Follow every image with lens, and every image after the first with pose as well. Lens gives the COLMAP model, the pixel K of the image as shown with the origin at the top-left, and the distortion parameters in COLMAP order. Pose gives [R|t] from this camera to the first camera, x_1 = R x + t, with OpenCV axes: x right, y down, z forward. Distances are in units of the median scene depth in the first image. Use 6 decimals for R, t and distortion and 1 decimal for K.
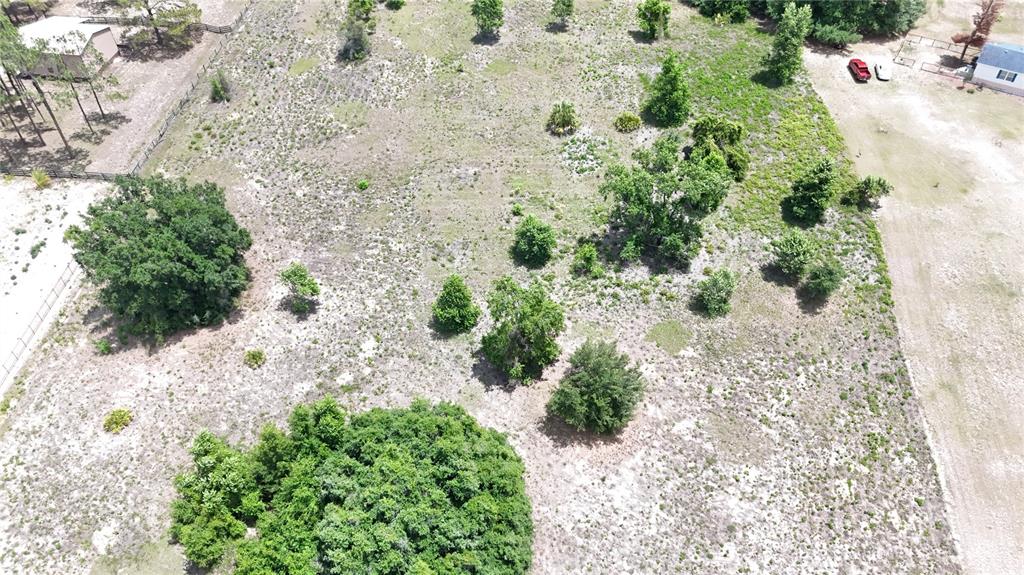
lens RADIAL K [[758.6, 0, 512.5], [0, 758.6, 284.9], [0, 0, 1]] dist [0.065314, -0.061936]
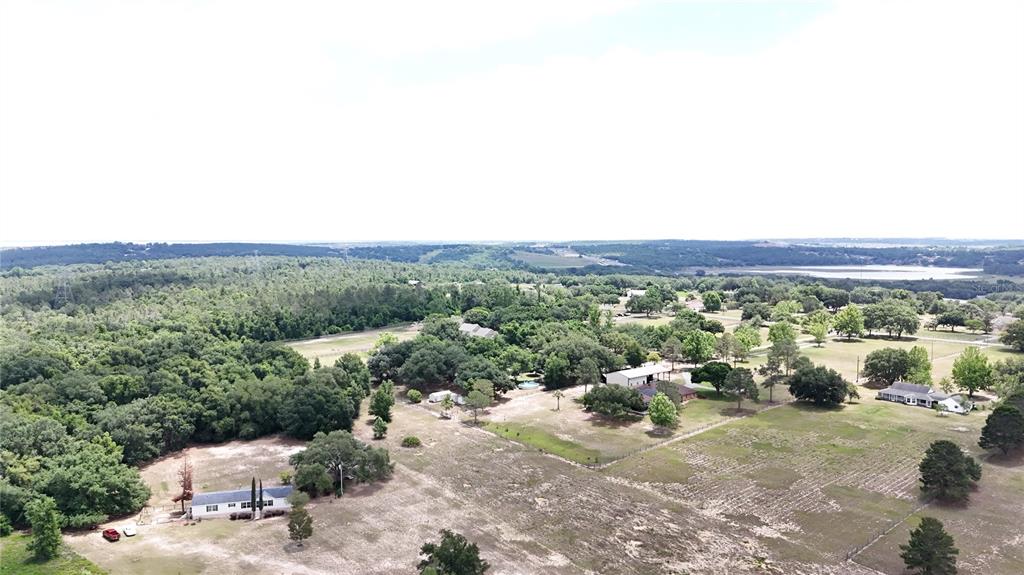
lens RADIAL K [[758.6, 0, 512.5], [0, 758.6, 284.9], [0, 0, 1]] dist [0.065314, -0.061936]
pose [[0.669072, -0.037030, 0.742275, -0.079208], [0.529004, 0.725244, -0.440653, 0.409859], [-0.522013, 0.687495, 0.504829, -0.402256]]
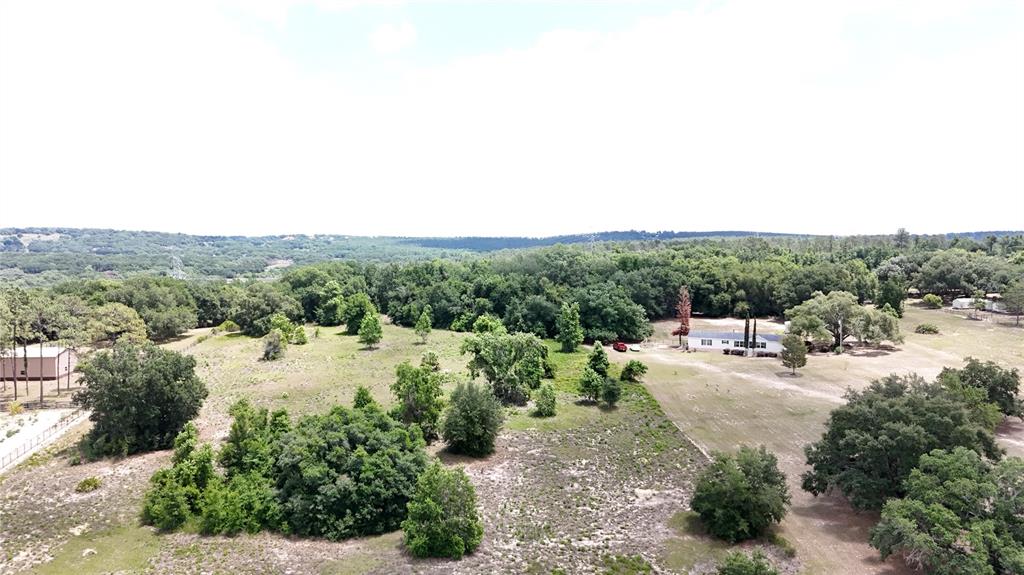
lens RADIAL K [[758.6, 0, 512.5], [0, 758.6, 284.9], [0, 0, 1]] dist [0.065314, -0.061936]
pose [[0.978707, -0.003061, 0.205238, -0.075448], [0.140090, 0.740771, -0.656988, 0.638970], [-0.150023, 0.671751, 0.725426, -0.163870]]
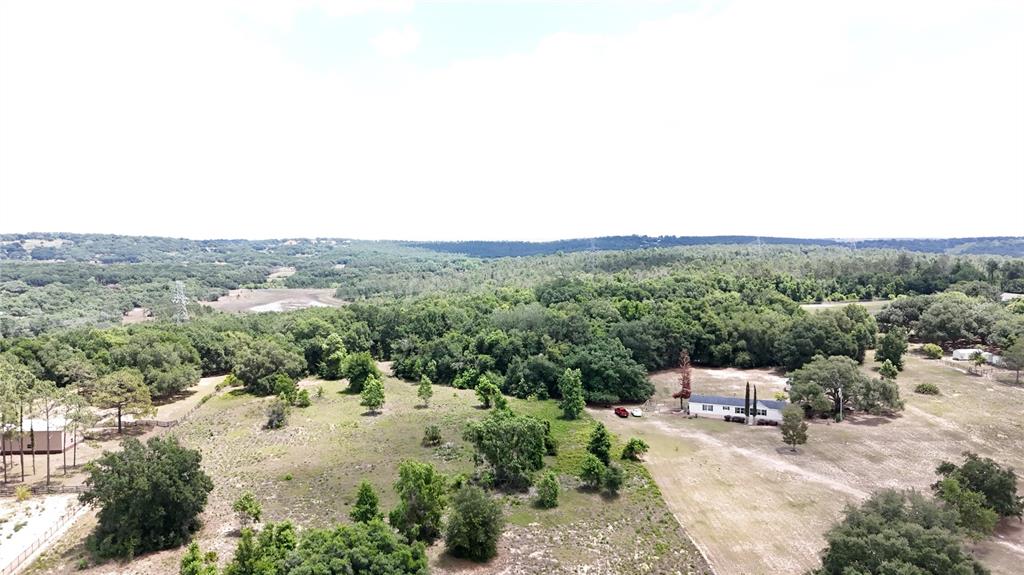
lens RADIAL K [[758.6, 0, 512.5], [0, 758.6, 284.9], [0, 0, 1]] dist [0.065314, -0.061936]
pose [[0.979179, -0.002473, 0.202982, -0.078003], [0.138203, 0.740523, -0.657667, 0.542756], [-0.148686, 0.672027, 0.725446, -0.266215]]
